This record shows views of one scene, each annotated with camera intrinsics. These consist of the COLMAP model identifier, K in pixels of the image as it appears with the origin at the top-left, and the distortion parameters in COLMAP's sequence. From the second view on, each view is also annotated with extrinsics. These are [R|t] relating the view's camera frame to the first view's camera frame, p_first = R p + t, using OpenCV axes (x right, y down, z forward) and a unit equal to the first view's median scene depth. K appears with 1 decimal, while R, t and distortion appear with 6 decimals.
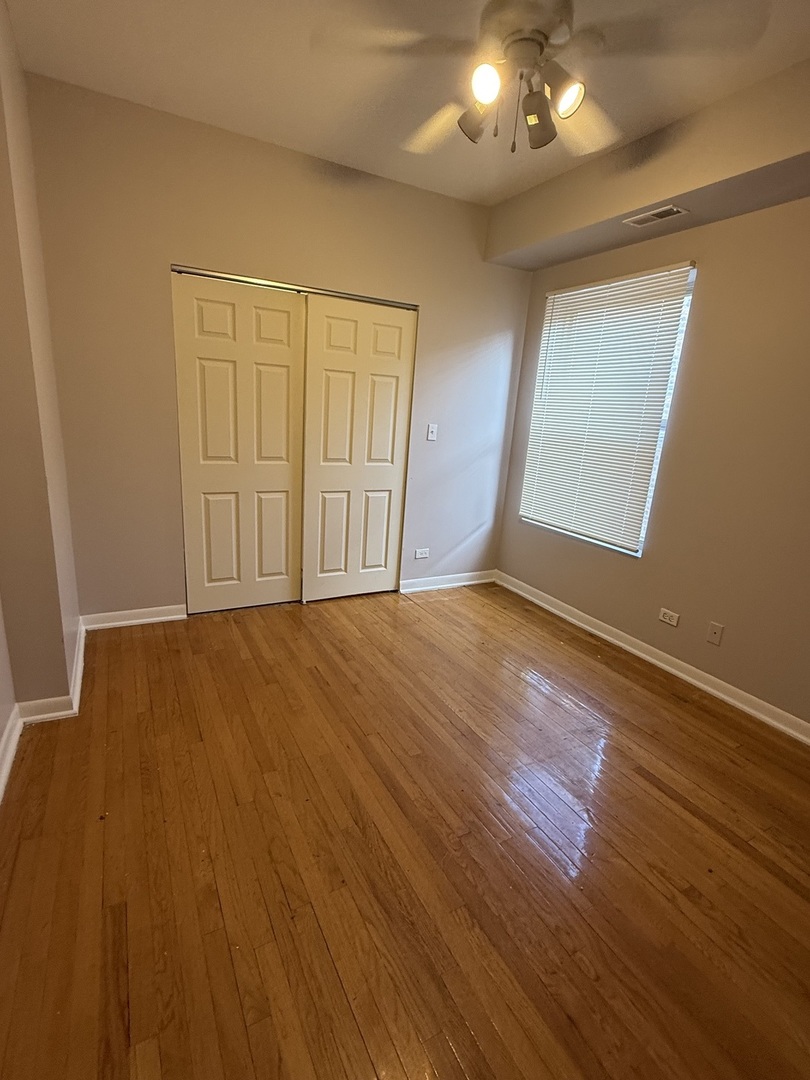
lens RADIAL K [[513.1, 0, 402.8], [0, 513.1, 540.1], [0, 0, 1]] dist [0.000024, 0.001488]
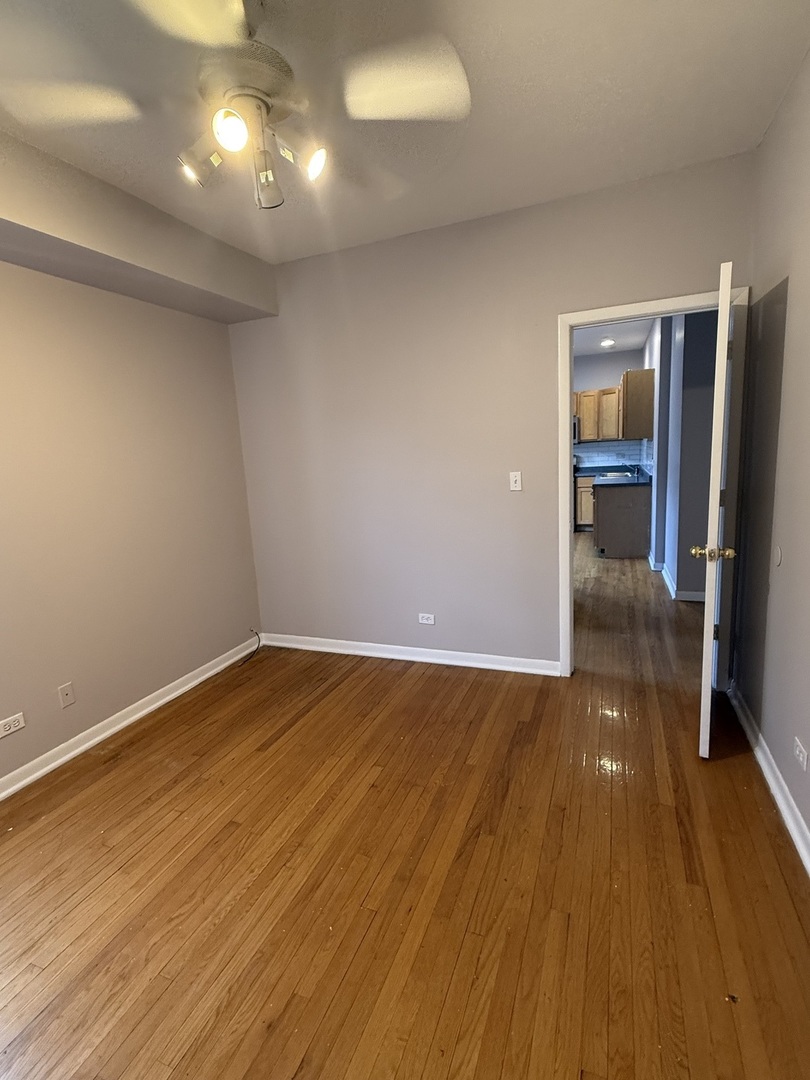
lens RADIAL K [[513.1, 0, 402.8], [0, 513.1, 540.1], [0, 0, 1]] dist [0.000024, 0.001488]
pose [[-0.635137, -0.165127, 0.754542, -0.389898], [0.215619, 0.900142, 0.378488, -0.257288], [-0.741693, 0.403086, -0.536109, 0.793550]]
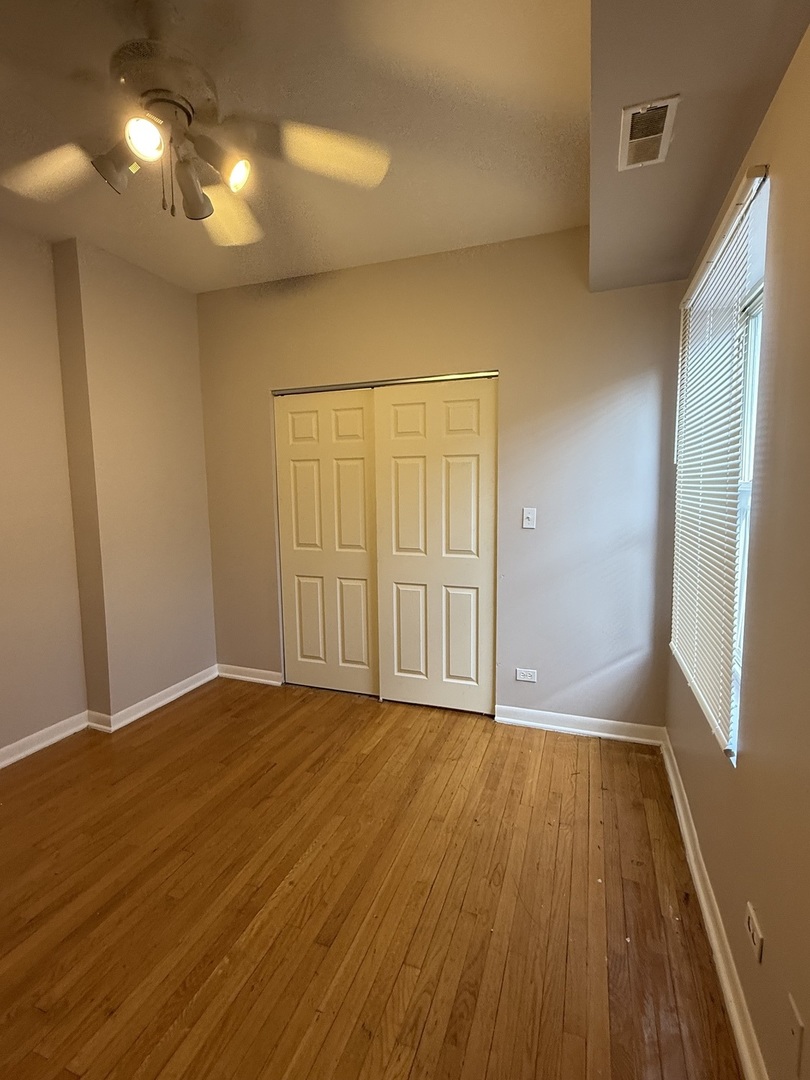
lens RADIAL K [[514.5, 0, 406.1], [0, 514.5, 537.4], [0, 0, 1]] dist [-0.000656, 0.000098]
pose [[0.663982, 0.009266, -0.747692, 0.594525], [-0.139672, 0.983861, -0.111843, -0.078558], [0.734588, 0.178693, 0.654560, 0.411040]]
